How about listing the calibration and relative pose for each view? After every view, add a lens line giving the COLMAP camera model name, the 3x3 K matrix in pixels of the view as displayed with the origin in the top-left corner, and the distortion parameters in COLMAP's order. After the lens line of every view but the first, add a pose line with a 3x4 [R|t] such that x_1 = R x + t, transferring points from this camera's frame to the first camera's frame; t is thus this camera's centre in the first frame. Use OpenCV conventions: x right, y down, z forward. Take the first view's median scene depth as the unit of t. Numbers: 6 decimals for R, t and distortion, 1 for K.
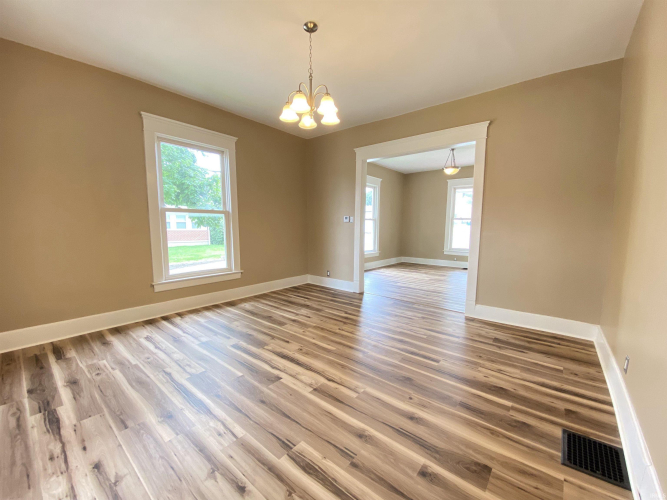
lens RADIAL K [[272.0, 0, 335.6], [0, 272.0, 251.4], [0, 0, 1]] dist [-0.005147, -0.006017]
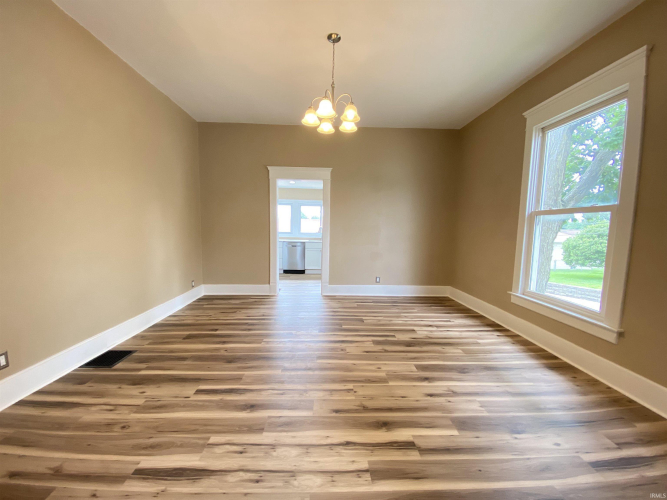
lens RADIAL K [[272.0, 0, 332.7], [0, 272.0, 253.8], [0, 0, 1]] dist [-0.005147, -0.006017]
pose [[-0.757000, 0.046902, -0.651730, 0.465186], [-0.088525, 0.980863, 0.173412, -0.138872], [0.647391, 0.188967, -0.738361, 1.431857]]
